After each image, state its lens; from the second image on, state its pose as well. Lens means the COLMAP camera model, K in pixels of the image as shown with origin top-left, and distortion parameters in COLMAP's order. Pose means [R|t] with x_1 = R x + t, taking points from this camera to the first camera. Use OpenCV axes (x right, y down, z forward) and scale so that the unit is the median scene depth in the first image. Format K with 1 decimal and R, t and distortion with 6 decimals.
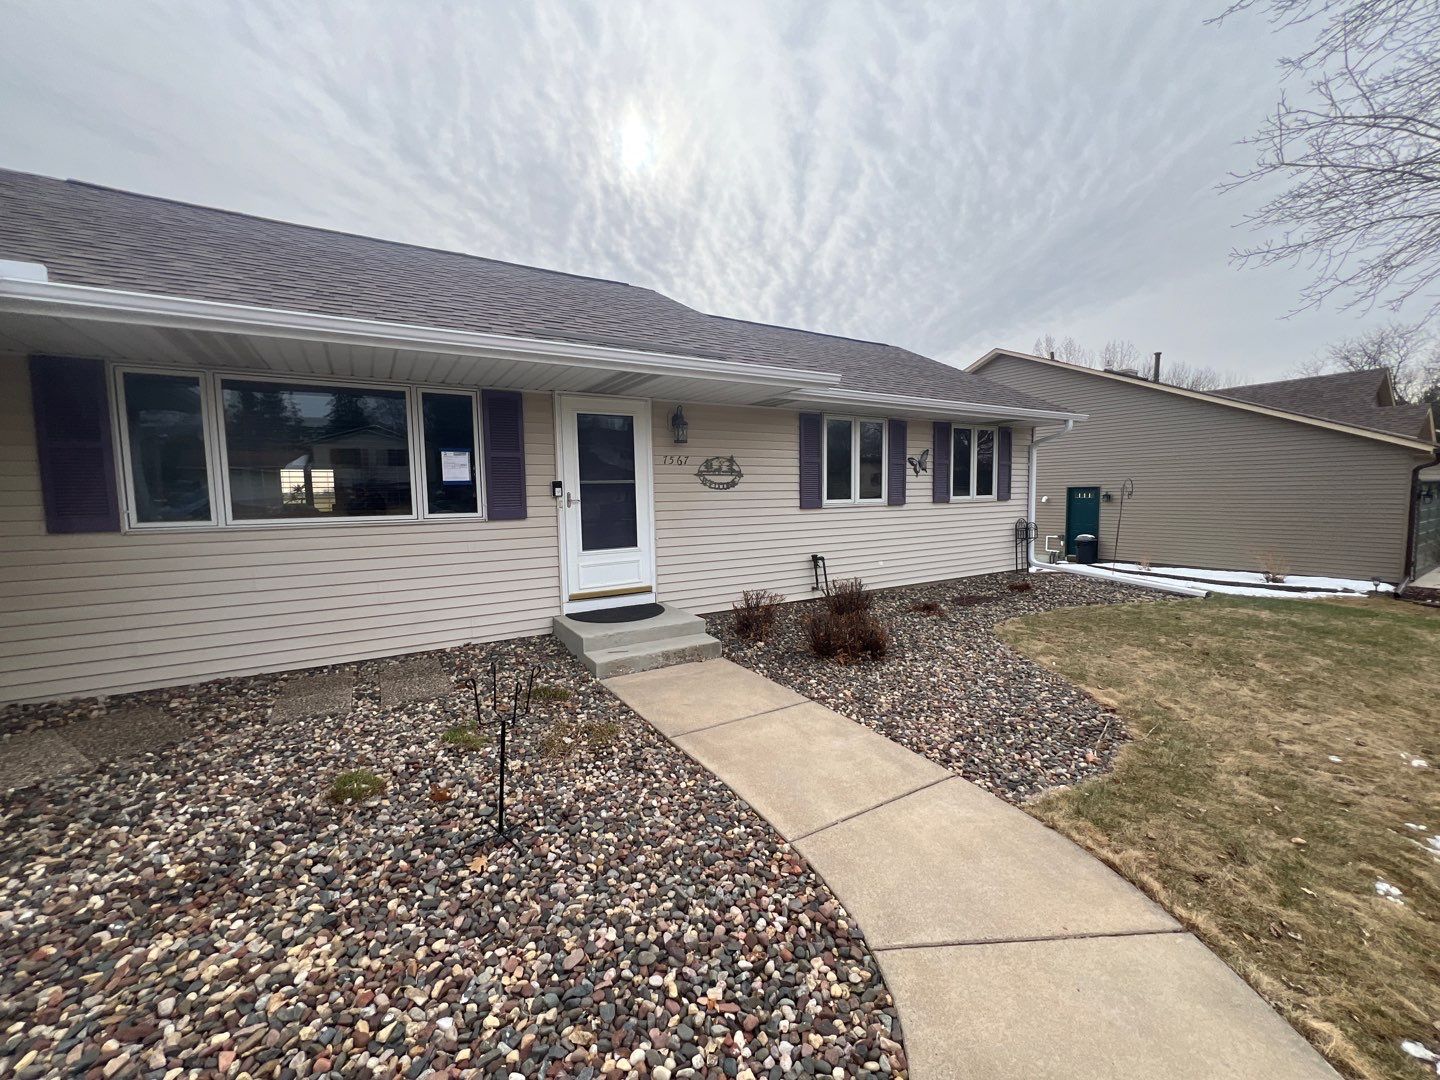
lens RADIAL K [[574.5, 0, 722.8], [0, 574.5, 540.4], [0, 0, 1]] dist [-0.000037, -0.000202]
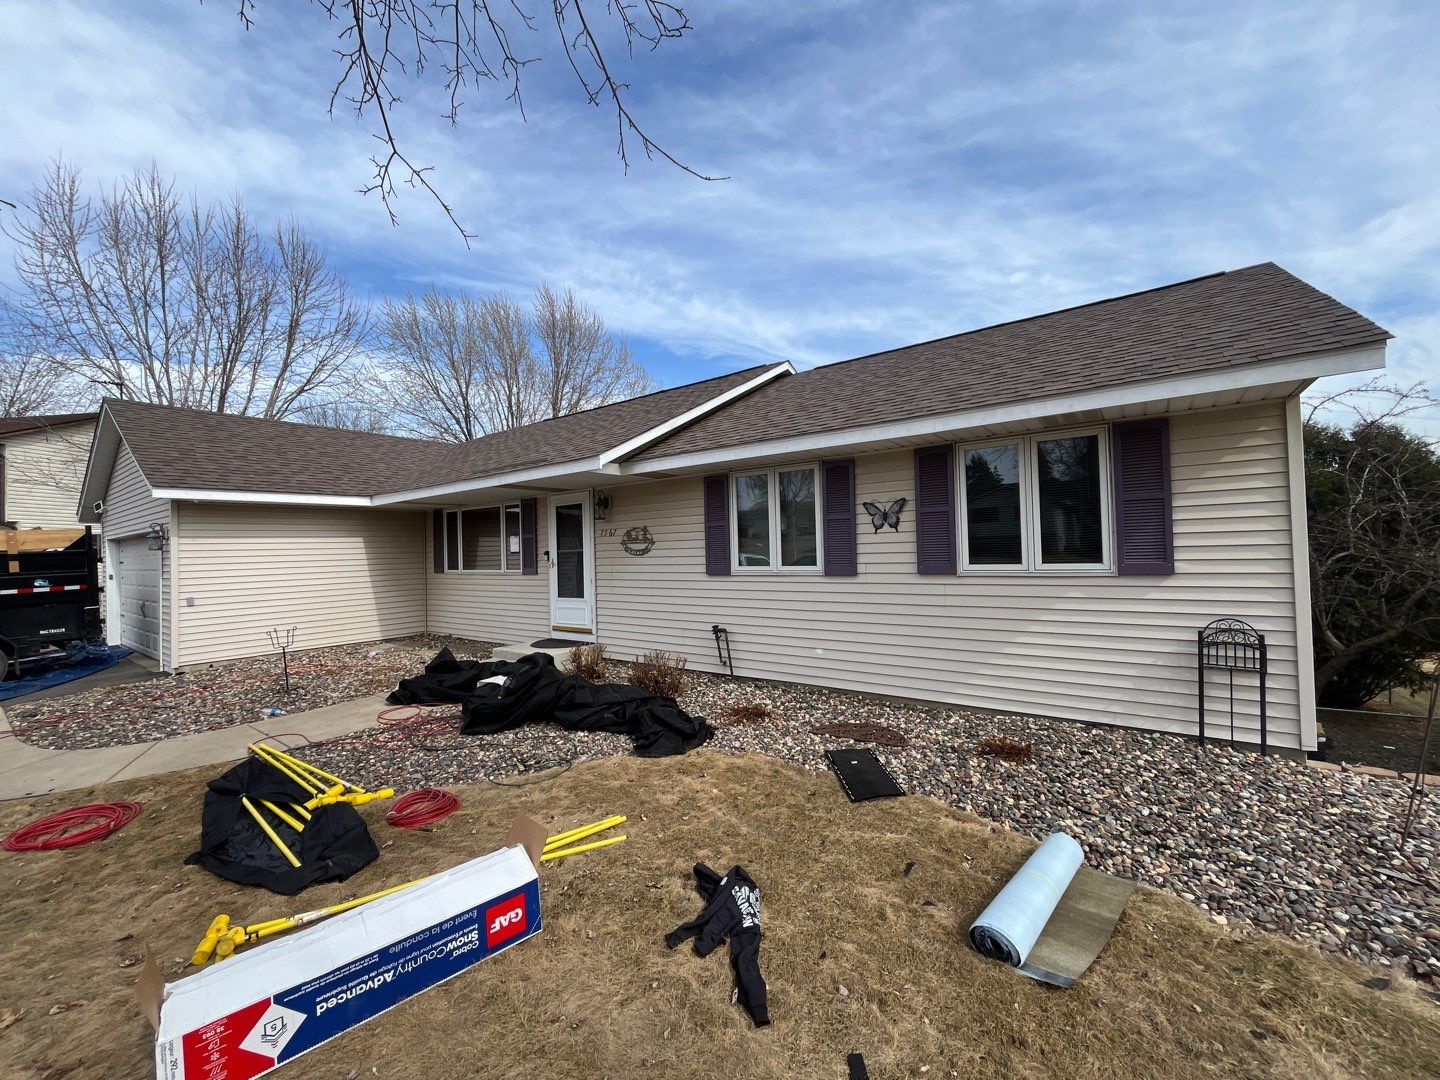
lens RADIAL K [[574.5, 0, 722.8], [0, 574.5, 540.4], [0, 0, 1]] dist [-0.000037, -0.000202]
pose [[0.375135, -0.016643, -0.926821, 1.048010], [-0.062524, 0.997108, -0.043212, -0.073875], [0.924859, 0.074159, 0.373010, 0.671612]]
